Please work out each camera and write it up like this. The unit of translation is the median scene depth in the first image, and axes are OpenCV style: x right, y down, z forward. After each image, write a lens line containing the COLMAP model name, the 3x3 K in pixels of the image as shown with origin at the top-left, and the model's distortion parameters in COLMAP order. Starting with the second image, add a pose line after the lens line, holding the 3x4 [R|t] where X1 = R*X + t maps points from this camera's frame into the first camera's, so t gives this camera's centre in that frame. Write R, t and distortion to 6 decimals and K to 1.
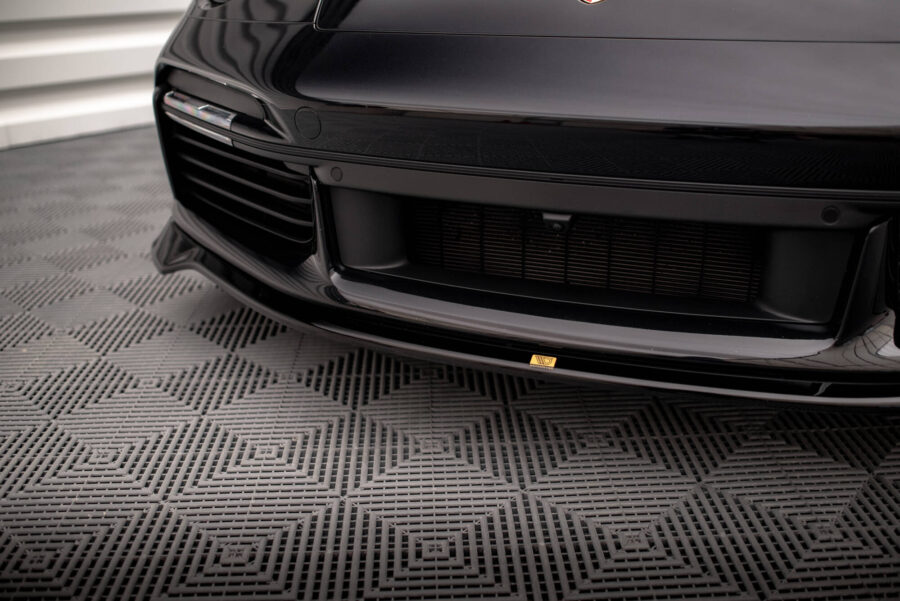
lens RADIAL K [[862.1, 0, 475.1], [0, 862.1, 299.1], [0, 0, 1]] dist [-0.043606, 0.007663]
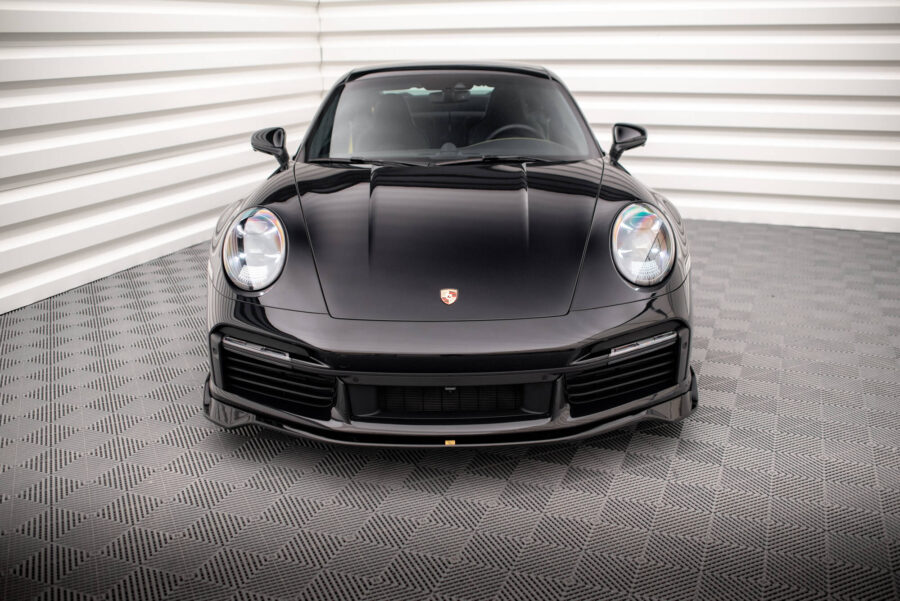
lens RADIAL K [[867.8, 0, 450.0], [0, 867.8, 300.5], [0, 0, 1]] dist [-0.033932, -0.003303]
pose [[0.941113, -0.107485, 0.320550, -0.604746], [0.133002, 0.989374, -0.058732, -0.168580], [-0.310831, 0.097907, 0.945409, -1.290071]]
